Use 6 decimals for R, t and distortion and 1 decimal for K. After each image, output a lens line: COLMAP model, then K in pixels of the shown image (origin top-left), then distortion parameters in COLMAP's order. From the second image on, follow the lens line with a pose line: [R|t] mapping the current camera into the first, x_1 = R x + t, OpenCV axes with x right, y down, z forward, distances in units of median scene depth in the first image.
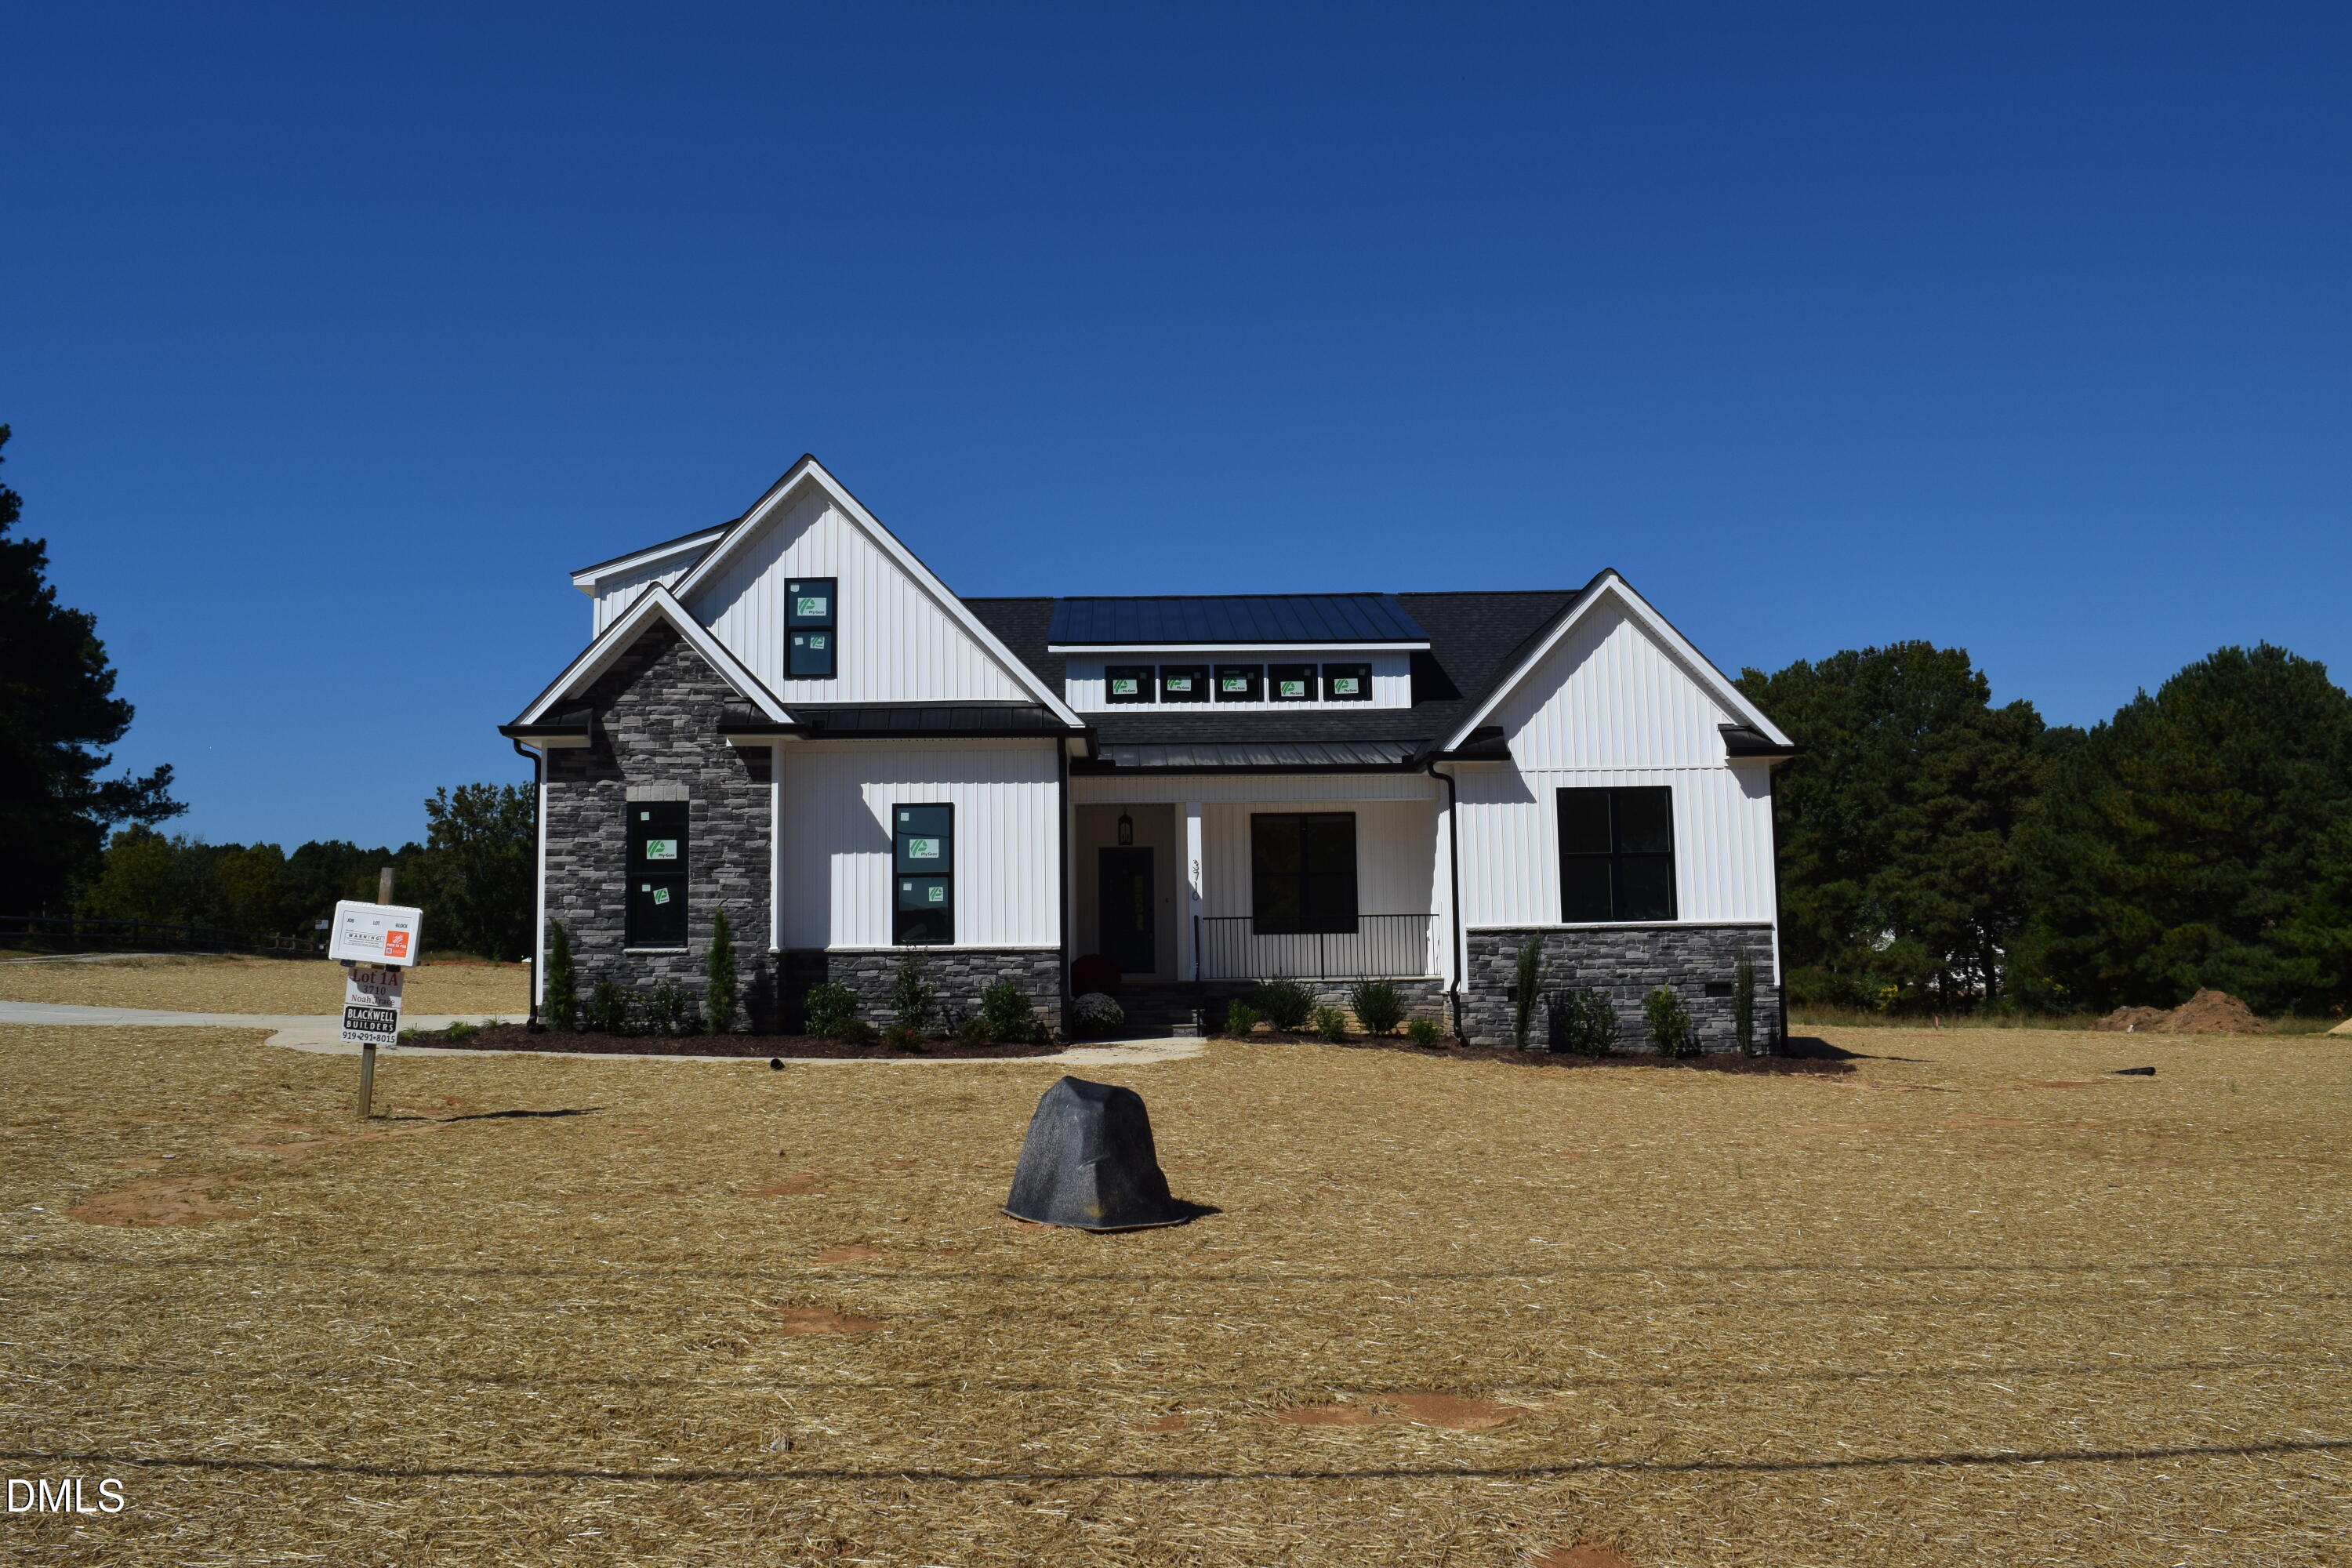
lens RADIAL K [[1803.5, 0, 1172.6], [0, 1803.5, 777.0], [0, 0, 1]] dist [-0.074821, -0.006179]
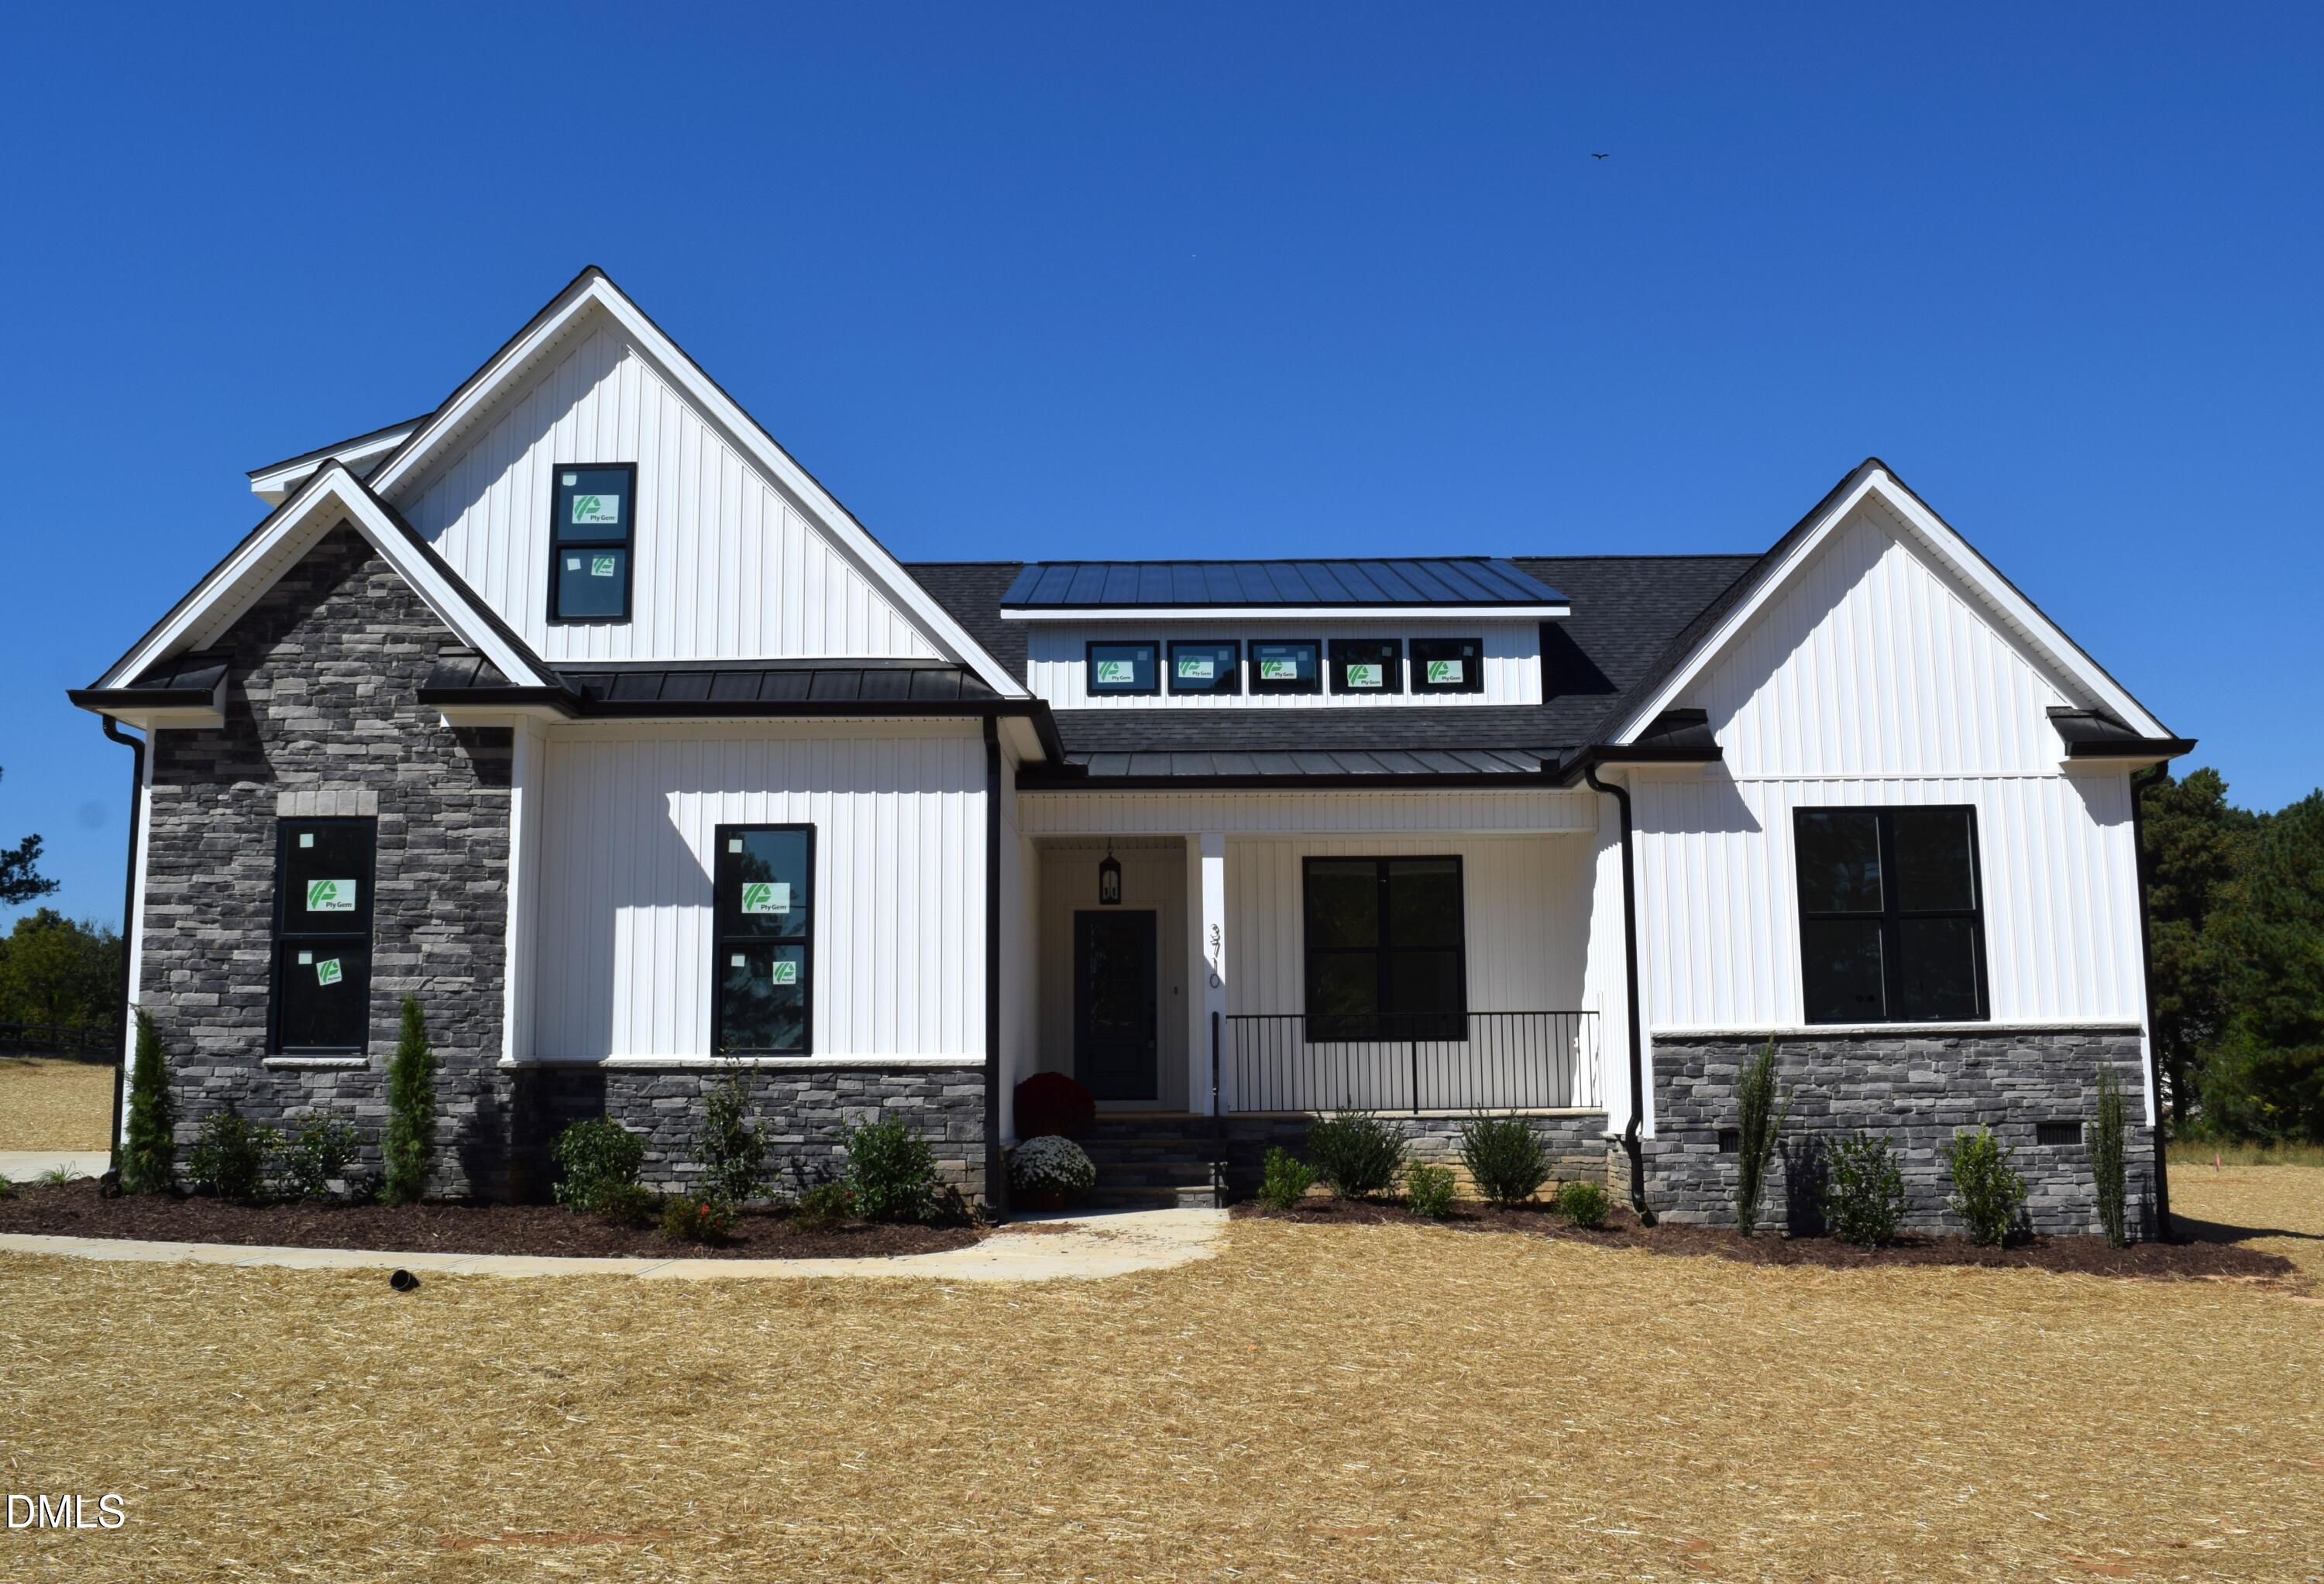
lens RADIAL K [[2065.7, 0, 1170.7], [0, 2065.7, 794.4], [0, 0, 1]] dist [-0.086913, -0.005693]
pose [[0.999779, 0.002428, -0.020887, 0.013049], [-0.003100, 0.999477, -0.032187, 0.025402], [0.020798, 0.032245, 0.999264, 0.290044]]
